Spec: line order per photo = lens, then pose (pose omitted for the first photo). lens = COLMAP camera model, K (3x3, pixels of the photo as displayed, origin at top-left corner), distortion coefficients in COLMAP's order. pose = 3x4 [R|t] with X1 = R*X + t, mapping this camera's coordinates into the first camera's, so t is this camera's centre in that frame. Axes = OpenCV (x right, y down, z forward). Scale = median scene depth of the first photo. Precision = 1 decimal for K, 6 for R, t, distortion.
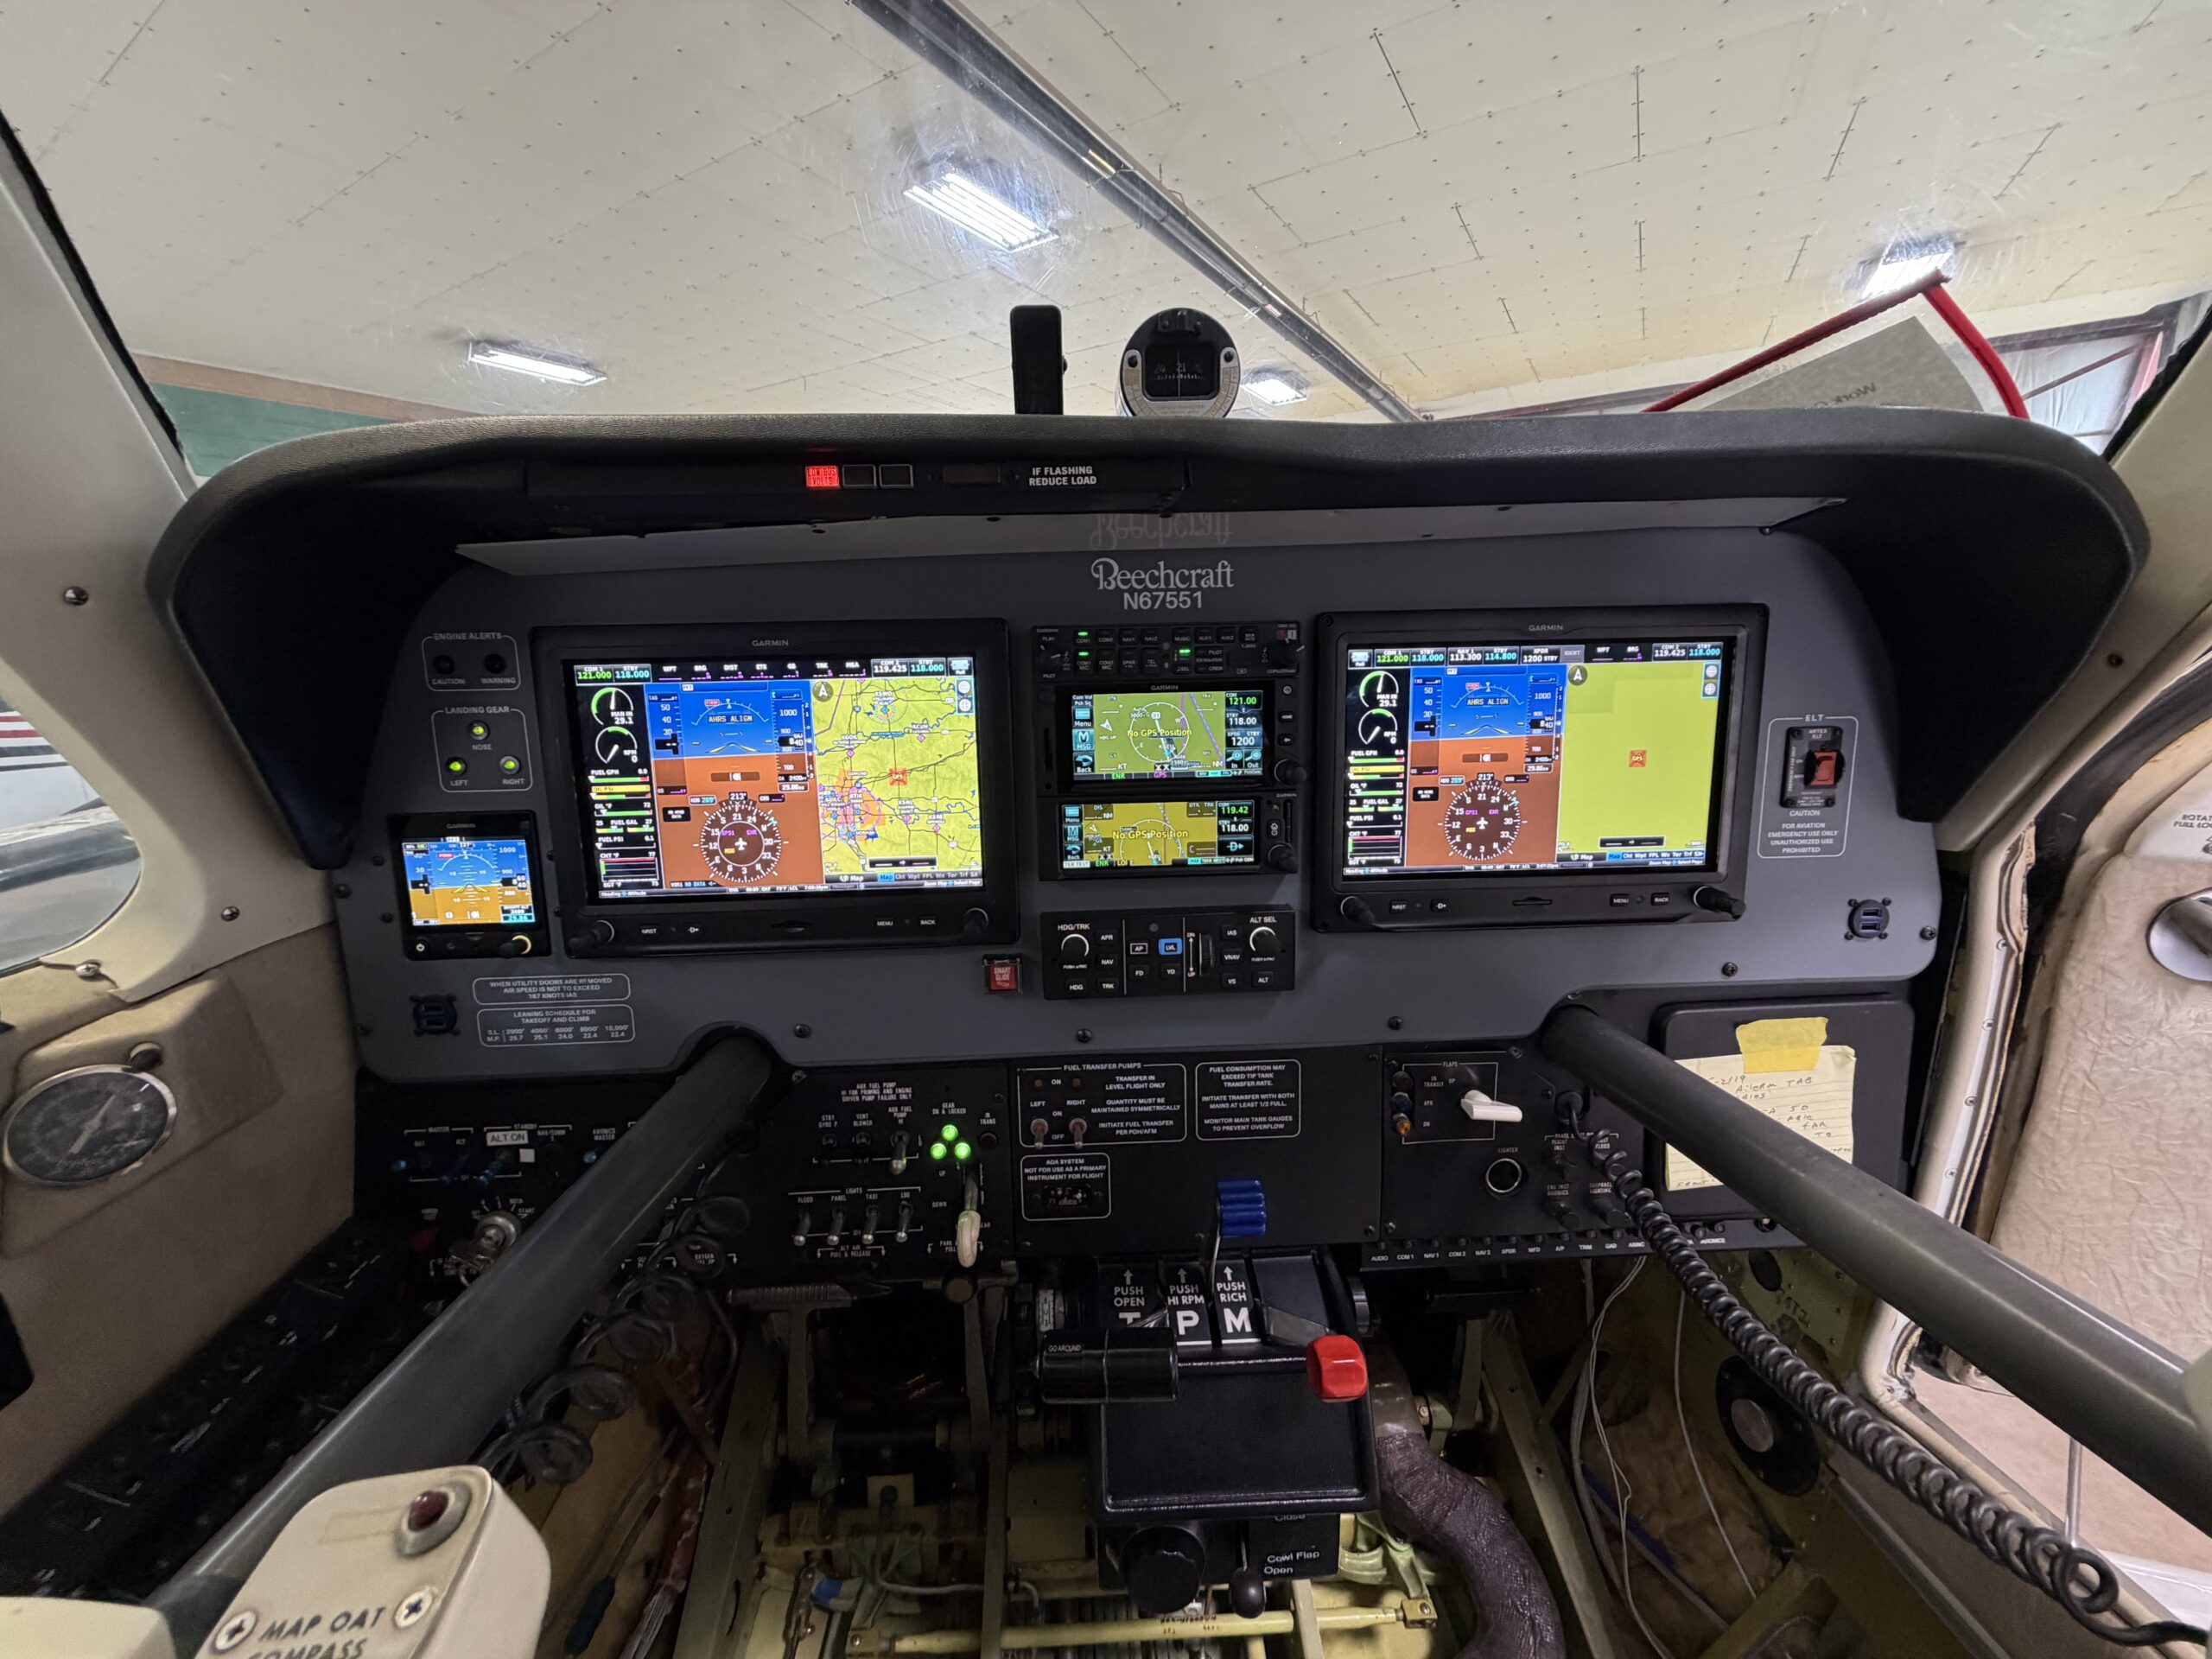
lens RADIAL K [[881.8, 0, 1099.1], [0, 881.8, 827.4], [0, 0, 1]] dist [0.001618, -0.000081]
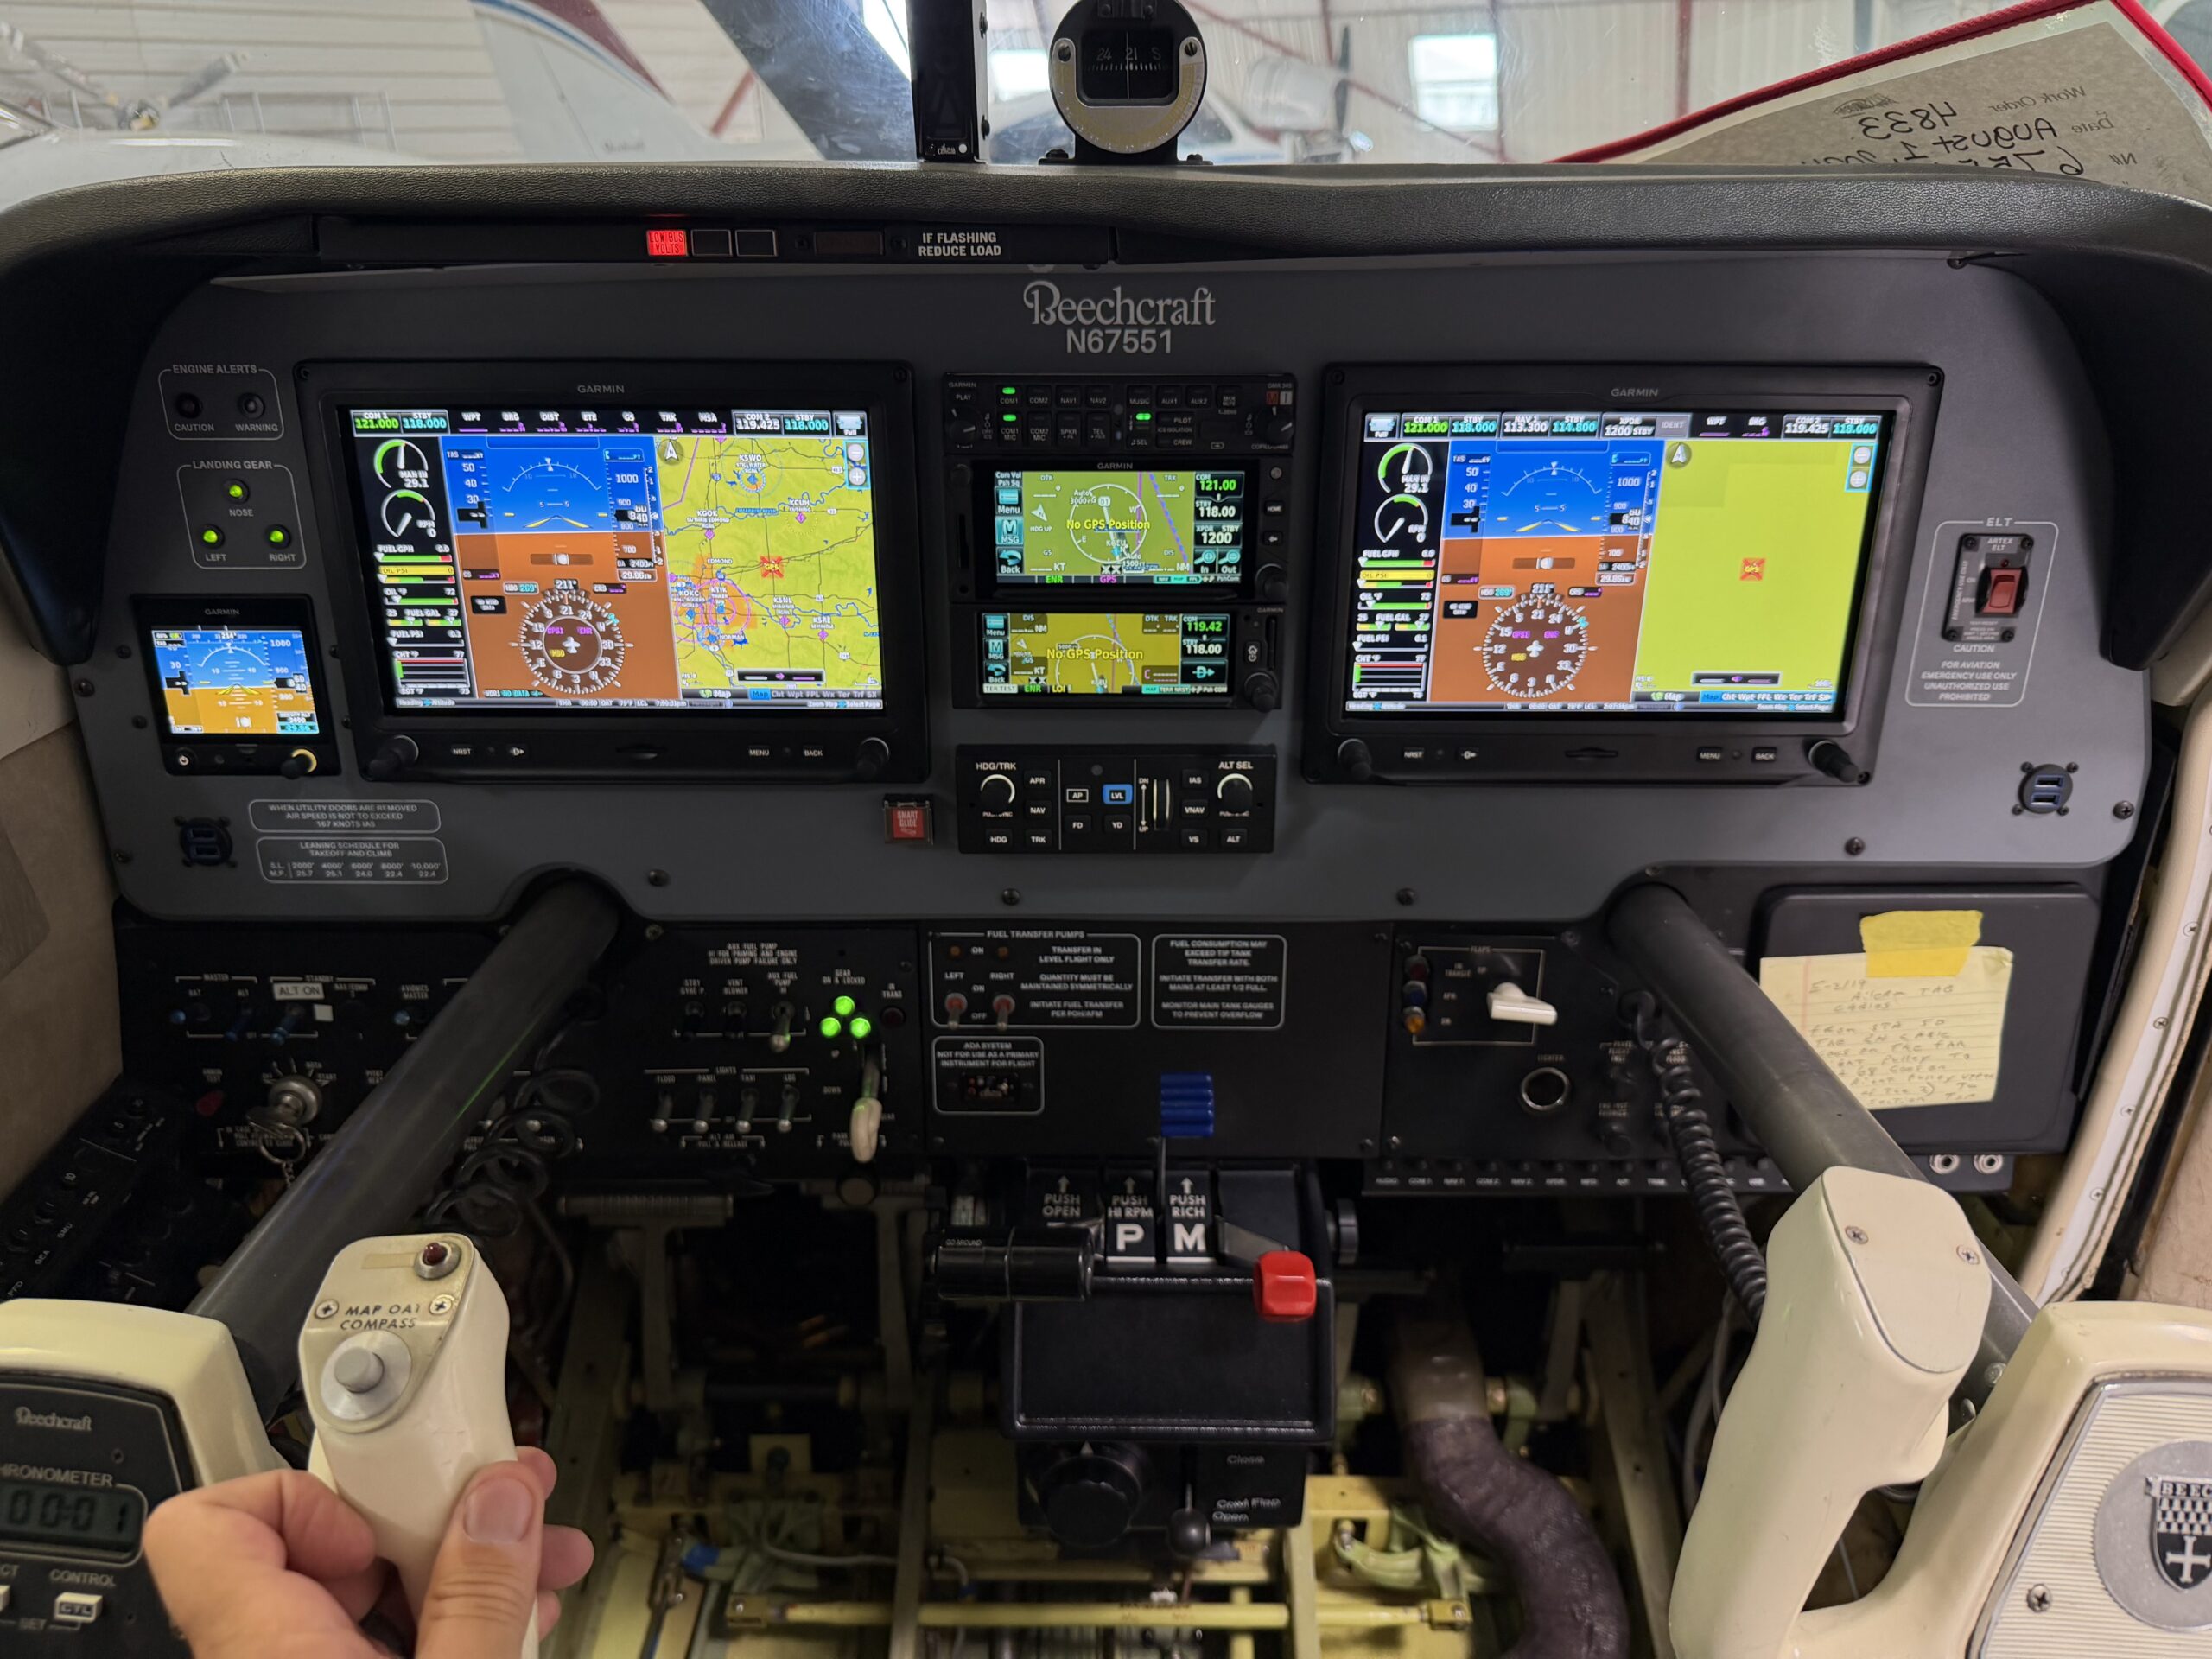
lens RADIAL K [[1590.2, 0, 1106.0], [0, 1590.2, 829.5], [0, 0, 1]] dist [0.176348, -0.426969]
pose [[0.998794, 0.038429, -0.030544, 0.115171], [-0.030972, 0.976067, 0.215254, -0.142120], [0.038085, -0.214048, 0.976080, -0.408274]]
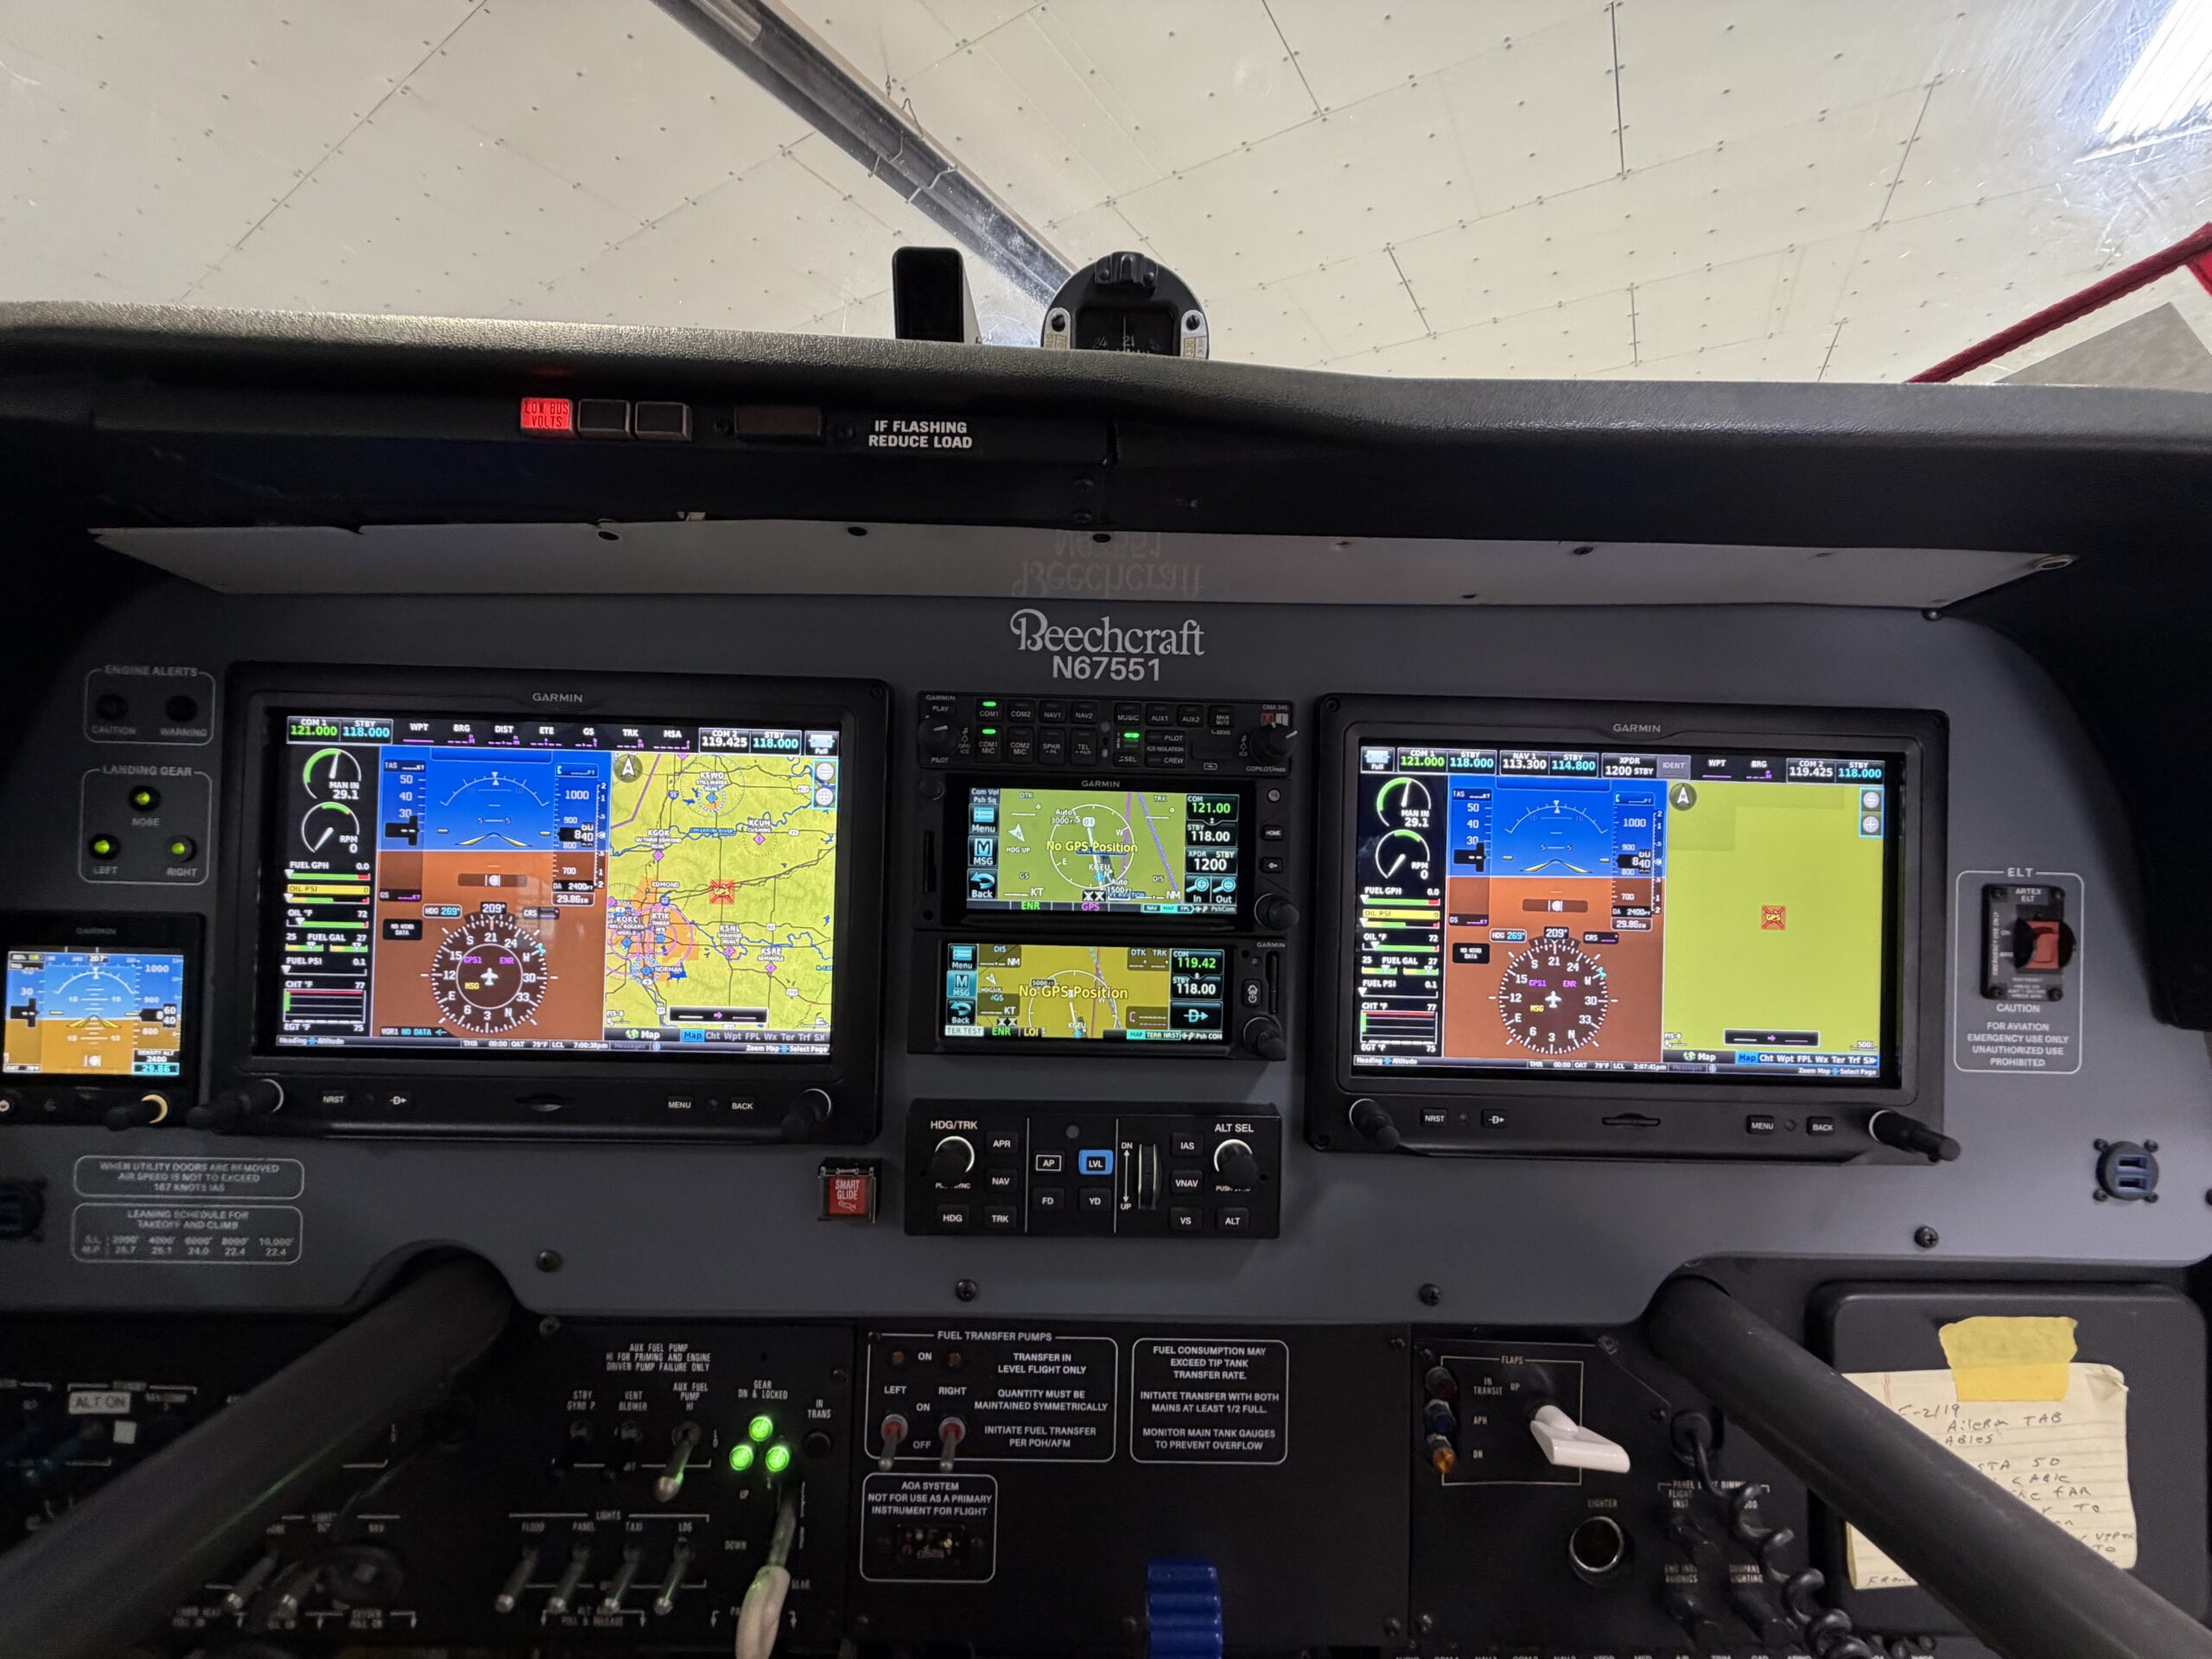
lens RADIAL K [[877.4, 0, 1099.9], [0, 877.4, 829.1], [0, 0, 1]] dist [0.001567, -0.000312]
pose [[0.998707, 0.047012, -0.019370, 0.084646], [-0.049495, 0.986098, -0.158623, -0.009969], [0.011643, 0.159377, 0.987149, 0.293641]]
